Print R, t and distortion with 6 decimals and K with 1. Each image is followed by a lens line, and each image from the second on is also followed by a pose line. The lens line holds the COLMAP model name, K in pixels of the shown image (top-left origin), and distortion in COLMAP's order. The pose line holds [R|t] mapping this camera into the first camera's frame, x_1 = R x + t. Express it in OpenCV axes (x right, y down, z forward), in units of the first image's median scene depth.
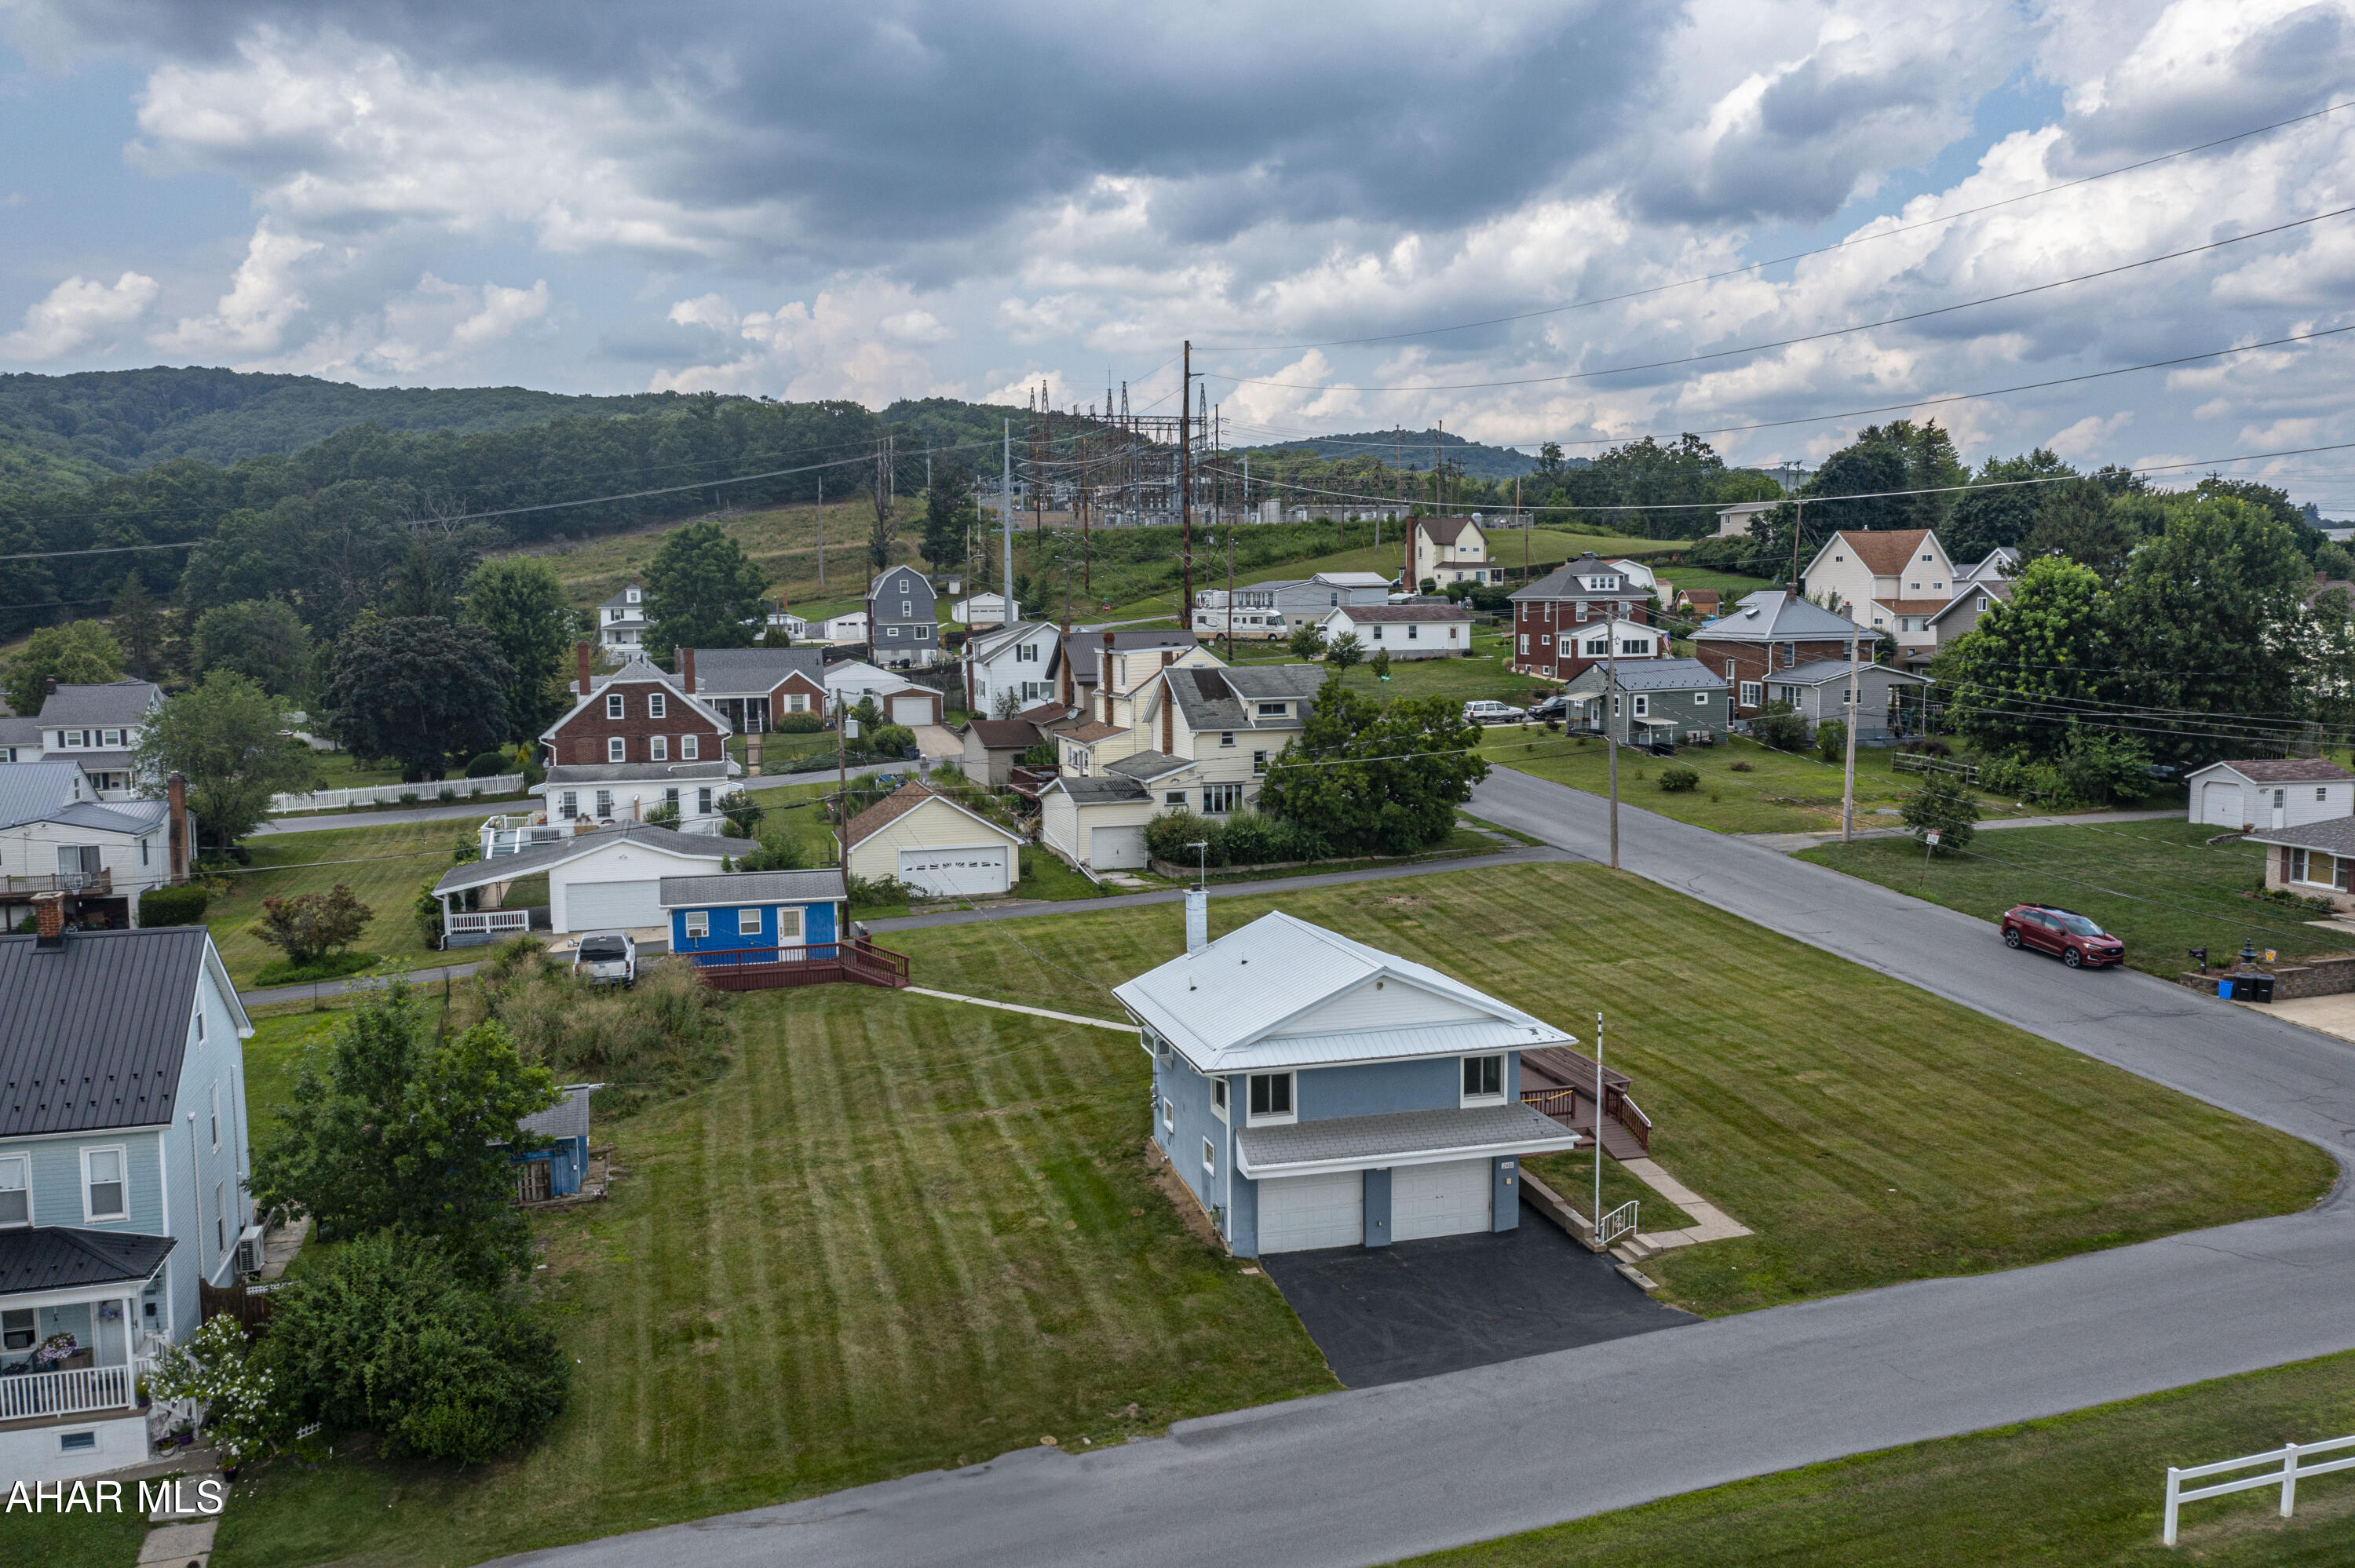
lens RADIAL K [[1827.6, 0, 1183.2], [0, 1827.6, 800.4], [0, 0, 1]] dist [-0.001891, 0.000003]
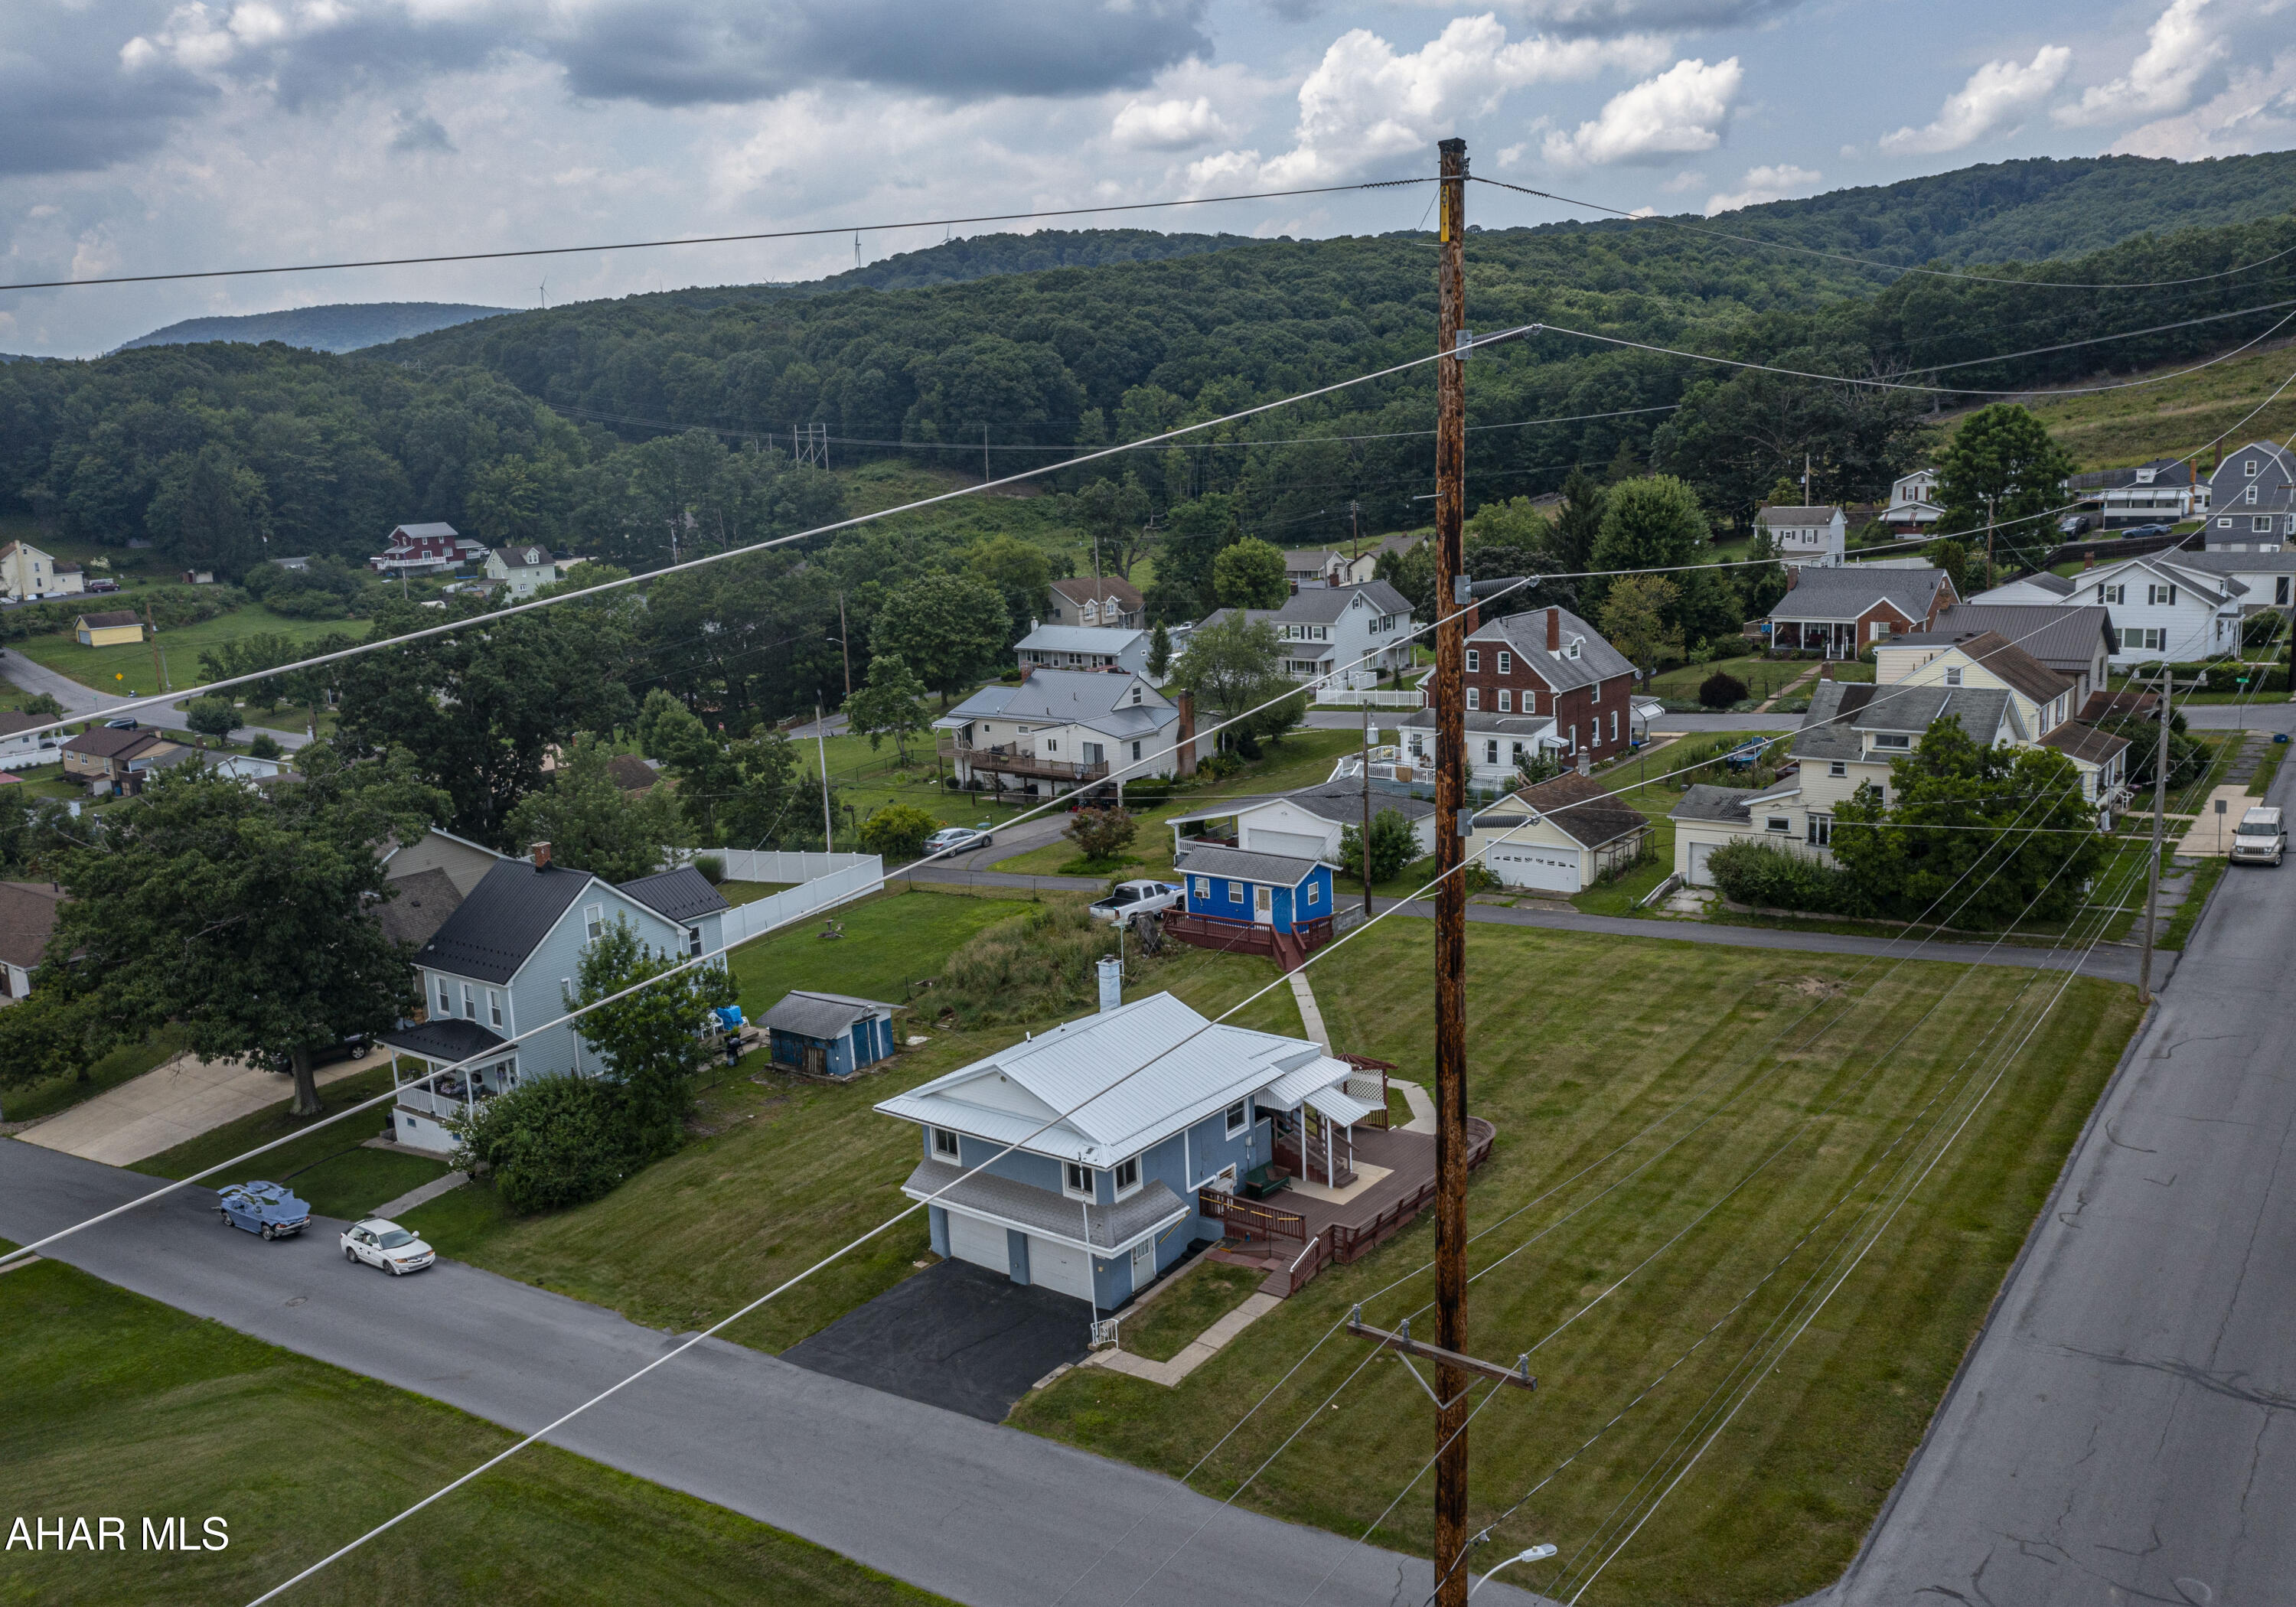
lens RADIAL K [[1897.2, 0, 1234.9], [0, 1897.2, 813.0], [0, 0, 1]] dist [-0.008856, 0.004045]
pose [[0.616942, 0.145914, -0.773364, 0.806242], [-0.054279, 0.988211, 0.143151, -0.183736], [0.785134, -0.046338, 0.617589, 0.241707]]
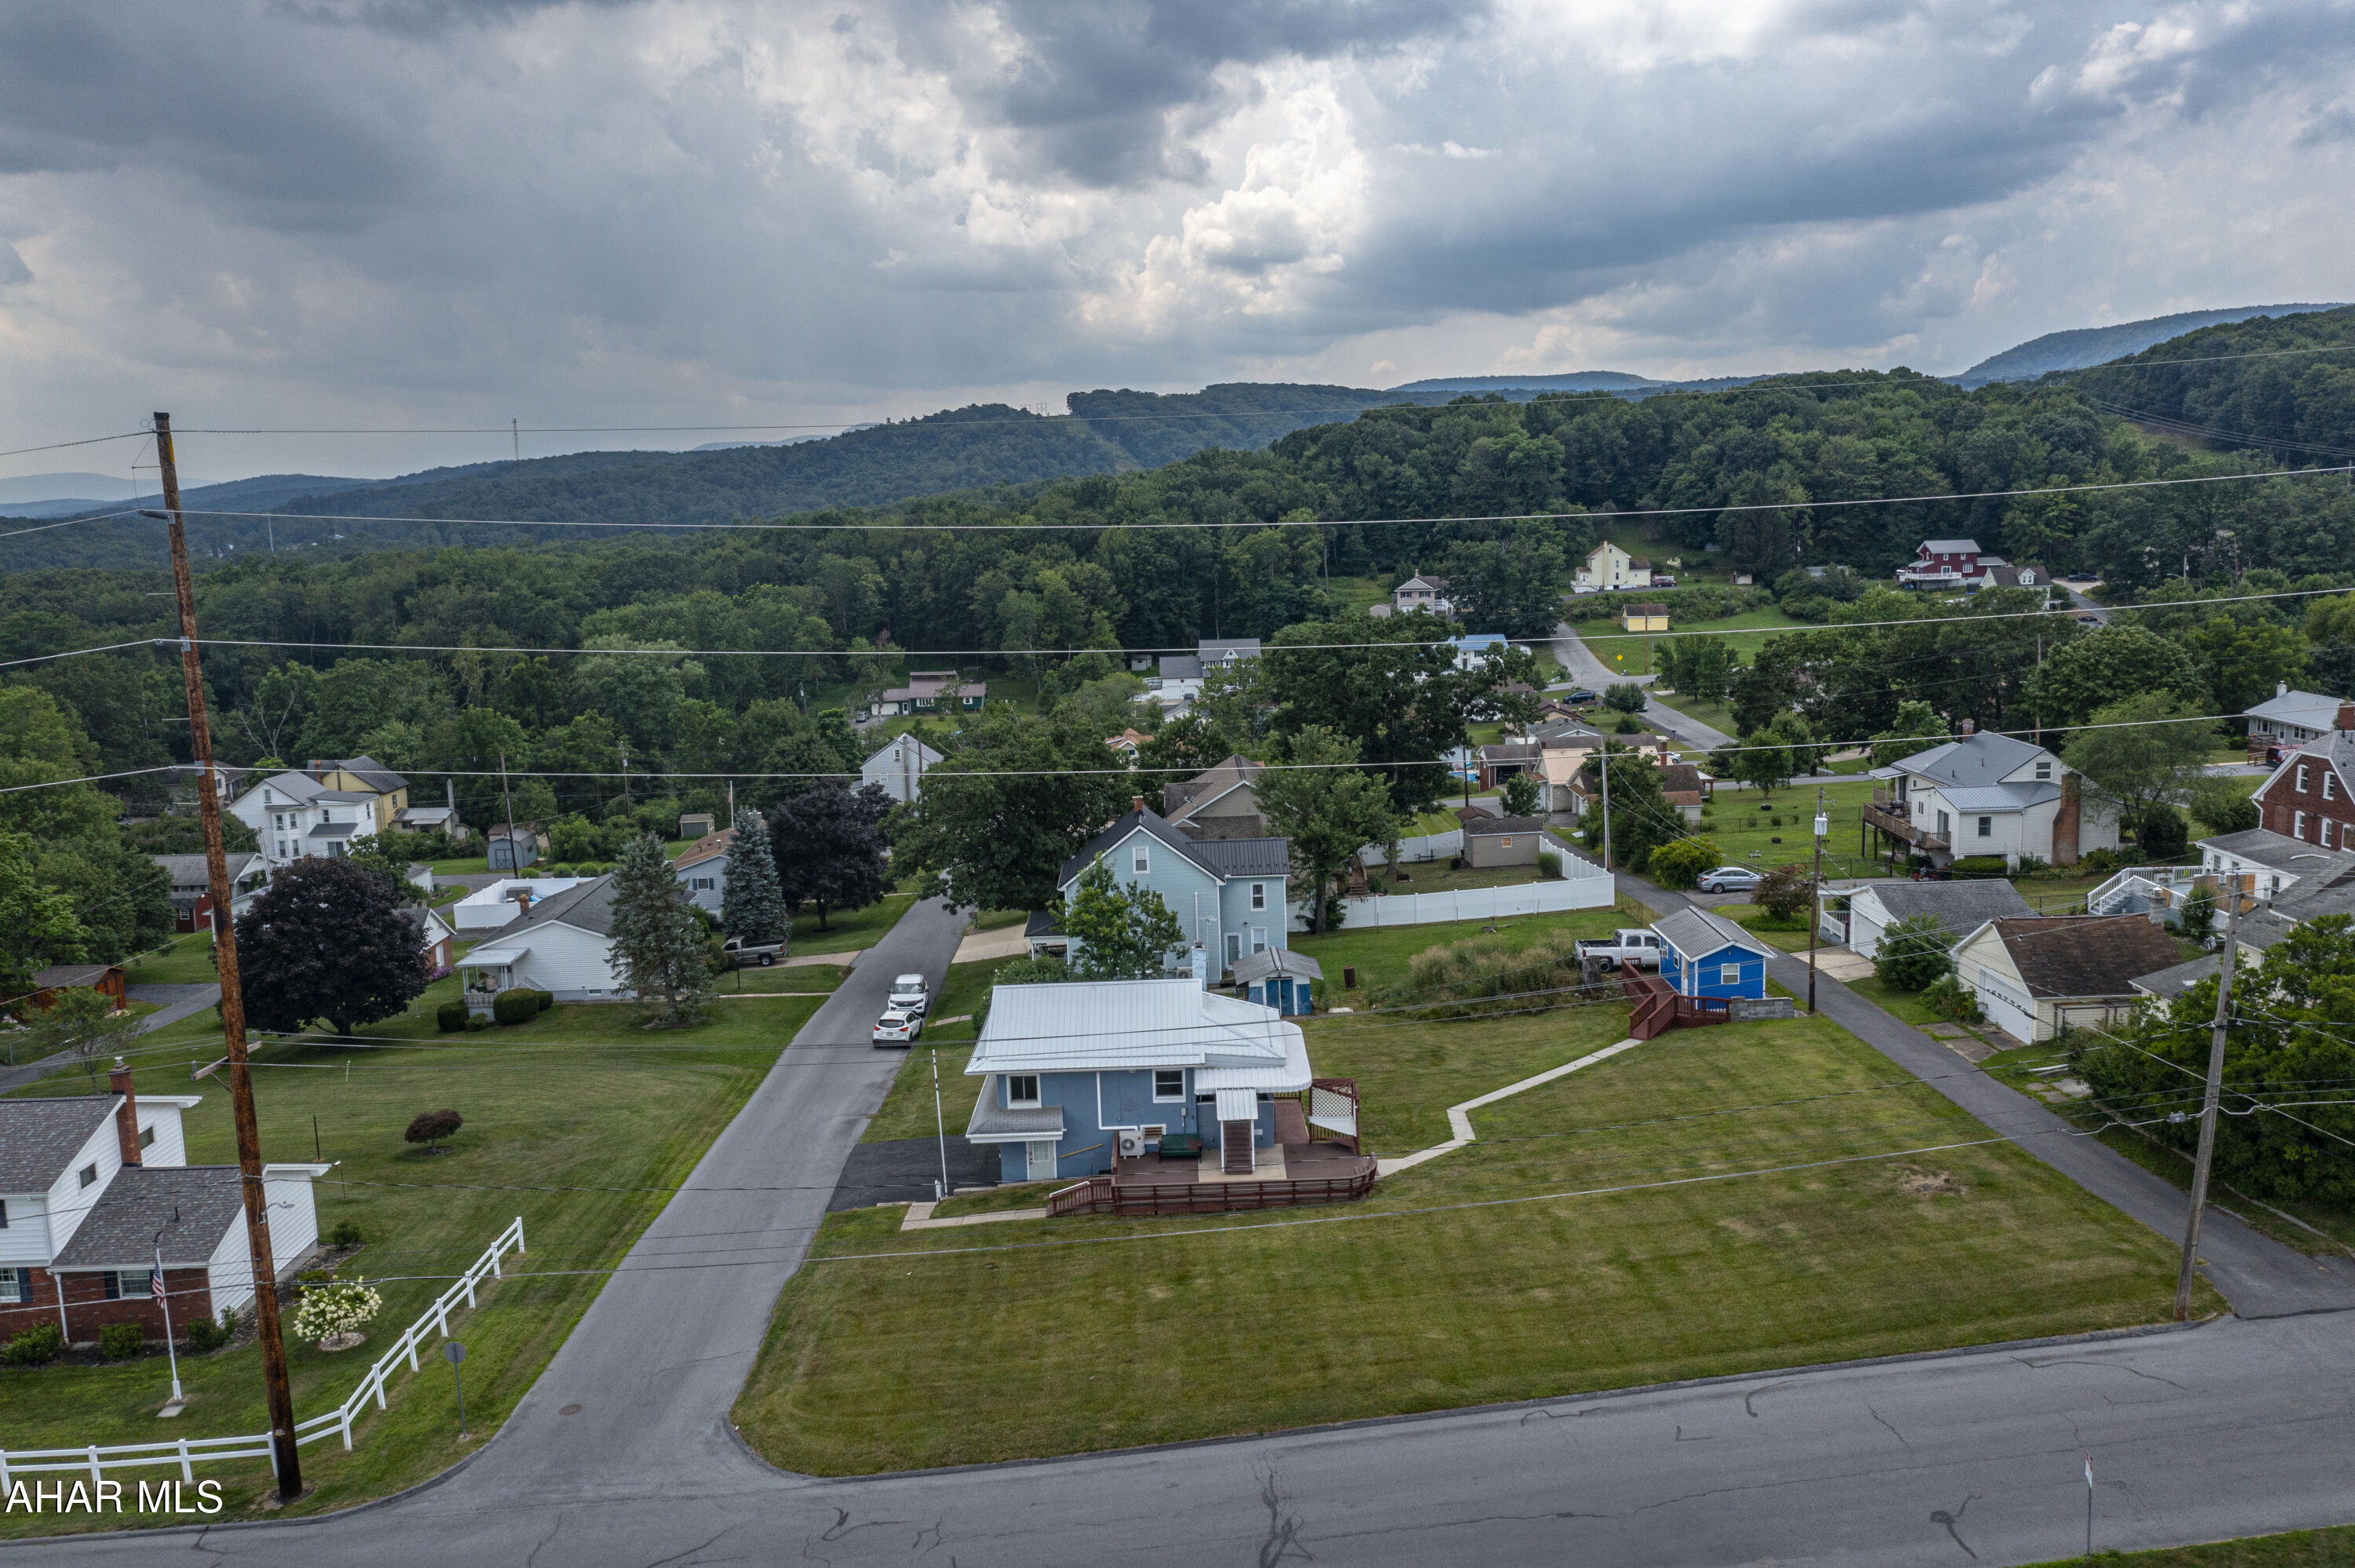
lens RADIAL K [[1865.4, 0, 1204.0], [0, 1865.4, 799.8], [0, 0, 1]] dist [0.004040, -0.003740]
pose [[-0.256928, 0.174147, -0.950611, 1.123397], [-0.072666, 0.977365, 0.198689, -0.290414], [0.963695, 0.120126, -0.238457, 1.075656]]
